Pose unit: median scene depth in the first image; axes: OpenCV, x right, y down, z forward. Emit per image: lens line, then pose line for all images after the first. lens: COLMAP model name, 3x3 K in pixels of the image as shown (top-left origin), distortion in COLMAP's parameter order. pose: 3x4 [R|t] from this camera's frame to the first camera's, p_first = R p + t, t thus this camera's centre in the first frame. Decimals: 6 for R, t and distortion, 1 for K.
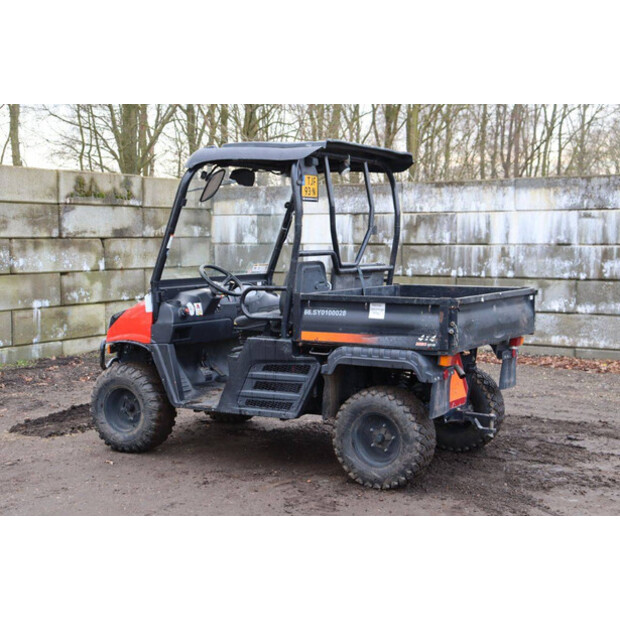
lens RADIAL K [[1006.9, 0, 310.0], [0, 1006.9, 310.0], [0, 0, 1]] dist [0.164112, 0.034444]
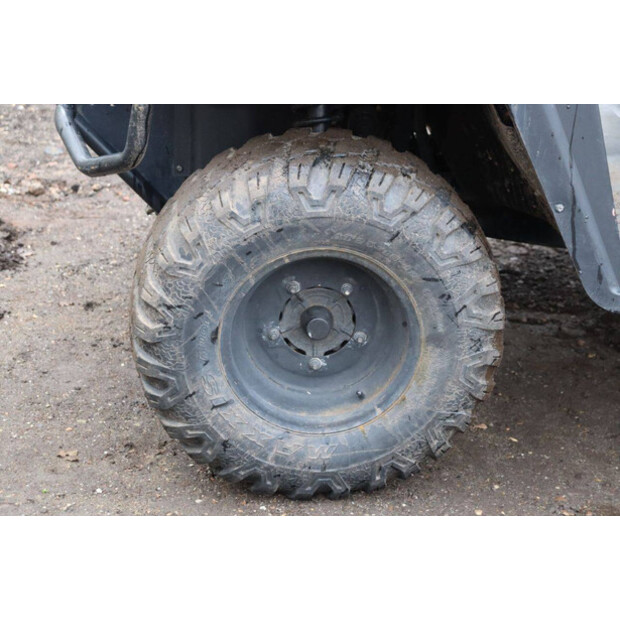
lens RADIAL K [[1426.0, 0, 310.0], [0, 1426.0, 310.0], [0, 0, 1]] dist [0.429145, 0.051915]
pose [[0.839153, -0.183831, 0.511887, -0.213947], [0.025972, 0.953620, 0.299891, -0.006649], [-0.543274, -0.238360, 0.805008, 0.433396]]
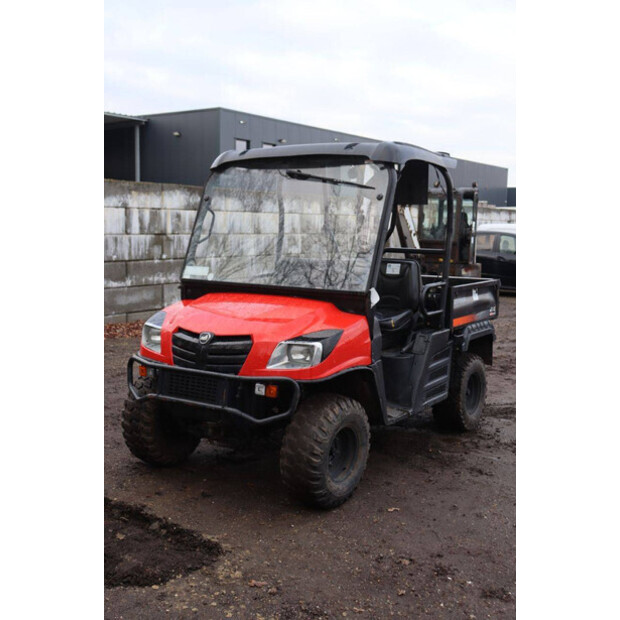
lens RADIAL K [[728.4, 0, 295.1], [0, 728.4, 311.4], [0, 0, 1]] dist [0.014589, 0.023116]
pose [[0.088202, -0.119424, 0.988918, -0.446980], [0.063638, 0.991434, 0.114052, -0.049910], [-0.994068, 0.052873, 0.095046, 0.580912]]
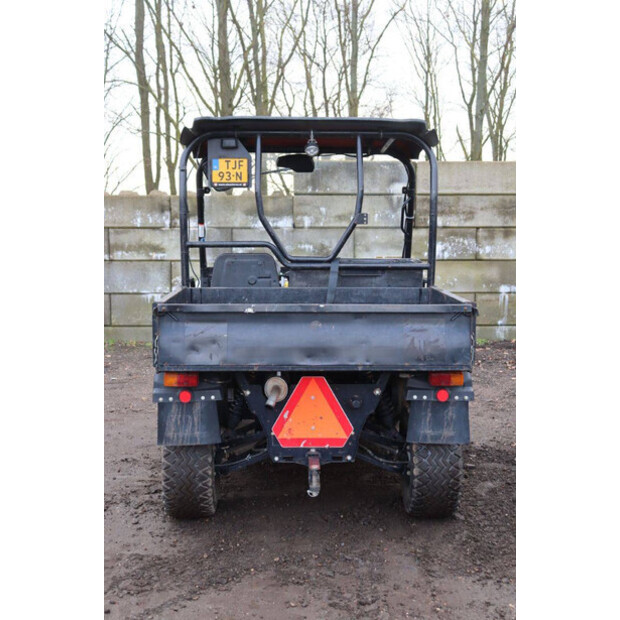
lens RADIAL K [[831.9, 0, 310.0], [0, 831.9, 310.0], [0, 0, 1]] dist [0.048760, 0.042352]
pose [[0.522224, 0.089029, -0.848148, 0.376299], [-0.064022, 0.995822, 0.065110, -0.028079], [0.850402, 0.020298, 0.525742, 0.367773]]
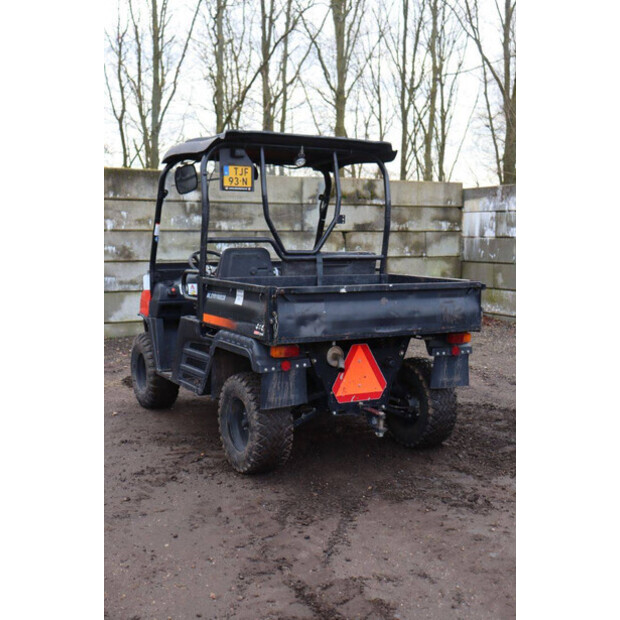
lens RADIAL K [[779.2, 0, 310.0], [0, 779.2, 310.0], [0, 0, 1]] dist [0.021828, 0.034789]
pose [[0.857602, 0.054534, -0.511414, 0.267689], [-0.042522, 0.998477, 0.035164, -0.008492], [0.512552, -0.008410, 0.858615, 0.186895]]
